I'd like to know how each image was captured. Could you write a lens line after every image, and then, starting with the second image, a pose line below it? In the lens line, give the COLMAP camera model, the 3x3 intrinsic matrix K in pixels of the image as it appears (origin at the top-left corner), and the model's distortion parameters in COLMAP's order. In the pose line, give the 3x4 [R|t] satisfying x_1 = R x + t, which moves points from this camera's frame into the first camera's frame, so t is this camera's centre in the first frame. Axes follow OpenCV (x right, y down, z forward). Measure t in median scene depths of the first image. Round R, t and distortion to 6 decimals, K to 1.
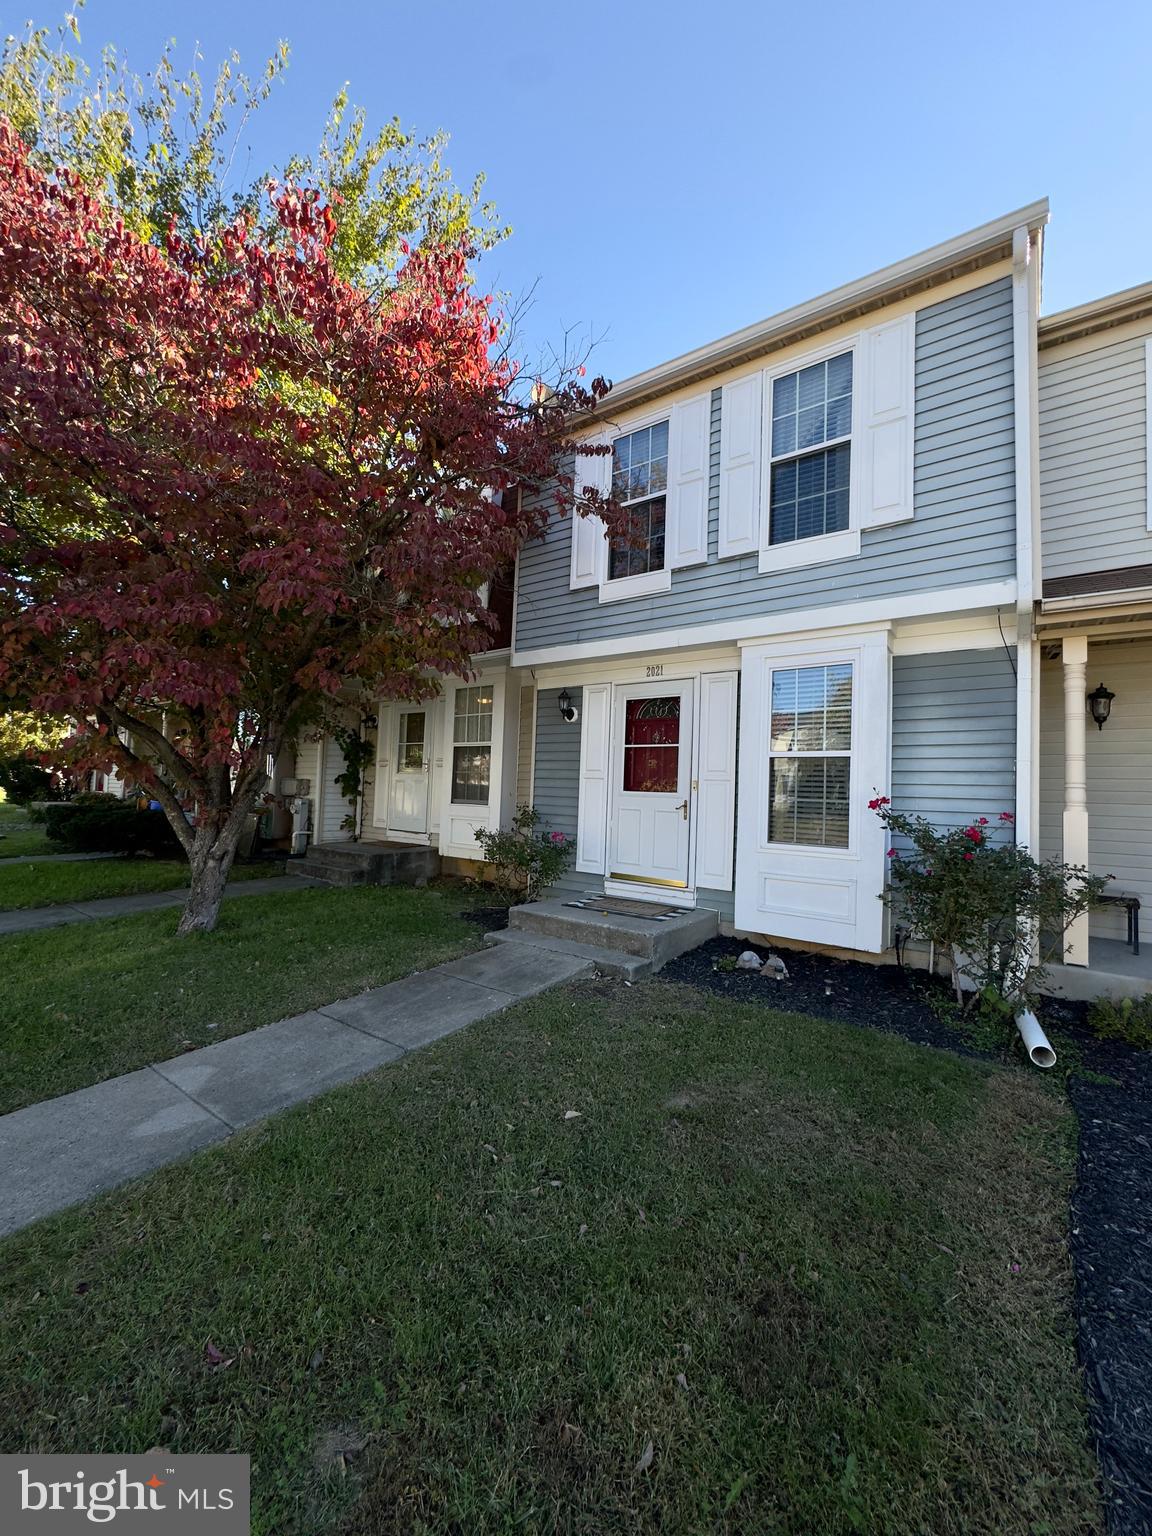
lens RADIAL K [[616.1, 0, 582.9], [0, 616.1, 766.4], [0, 0, 1]] dist [-0.000748, 0.000040]
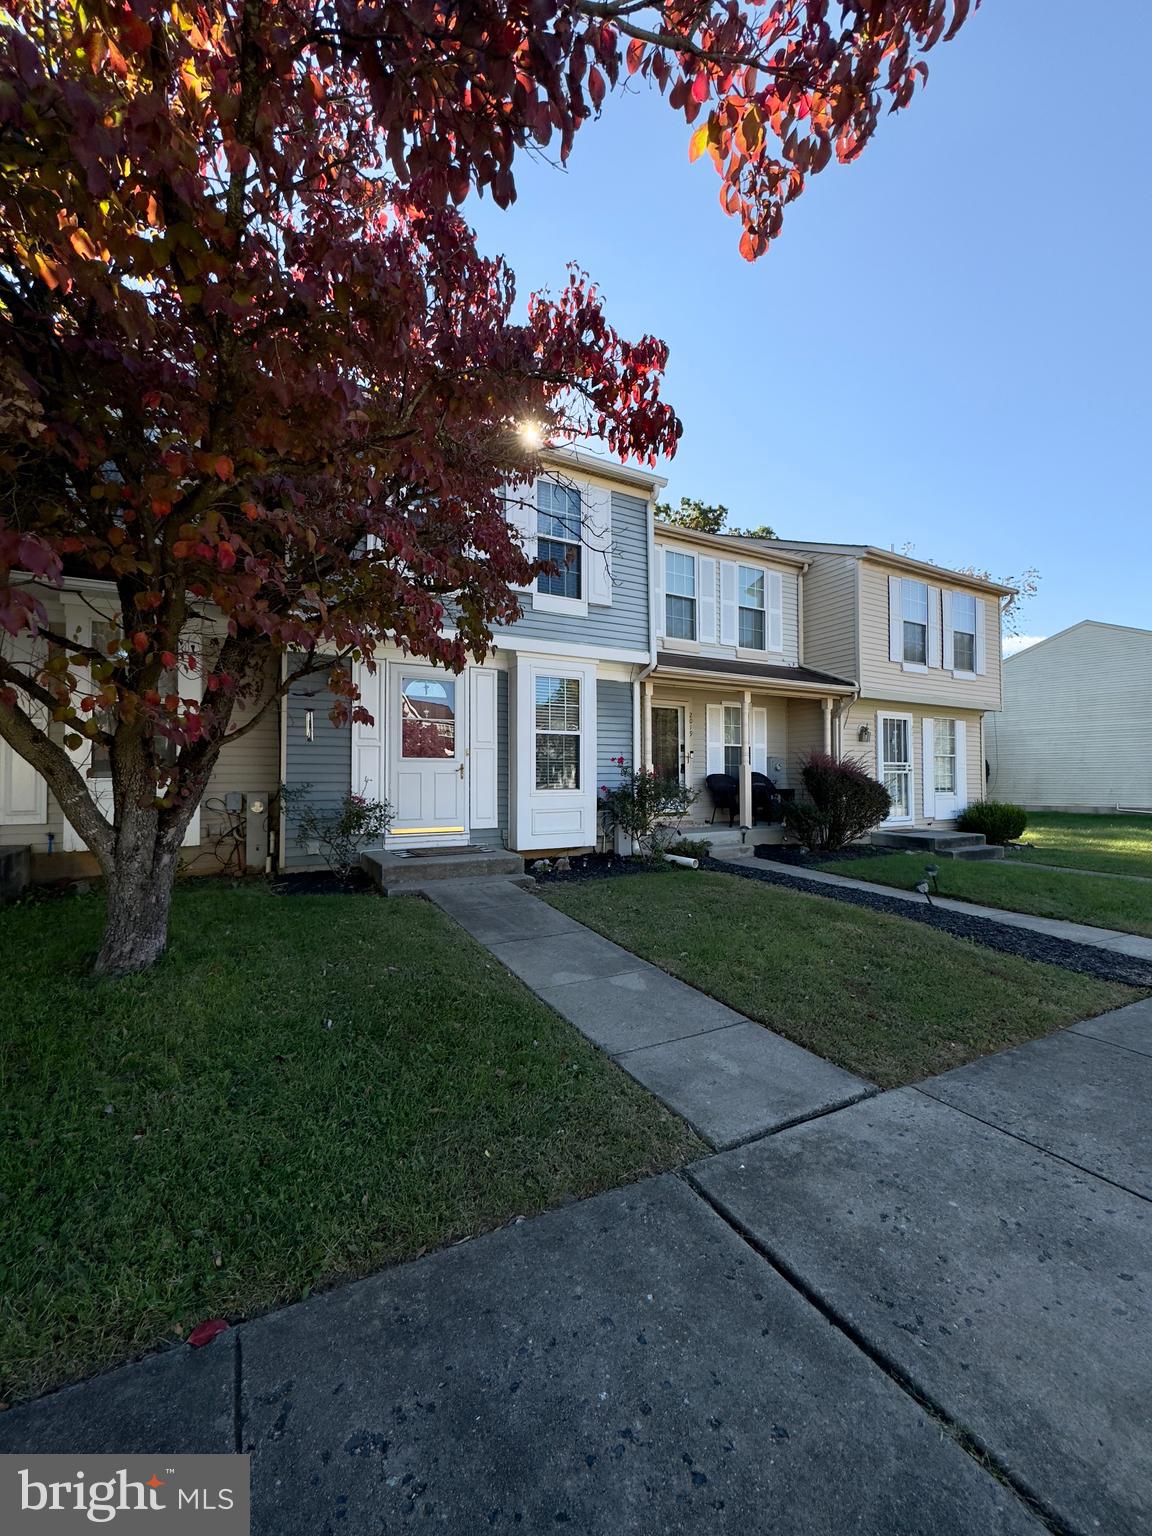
lens RADIAL K [[616.1, 0, 582.9], [0, 616.1, 766.4], [0, 0, 1]] dist [-0.000748, 0.000040]
pose [[0.405722, -0.015284, 0.913869, -1.166903], [-0.020454, 0.999458, 0.025796, 0.027855], [-0.913768, -0.029159, 0.405190, 0.317429]]
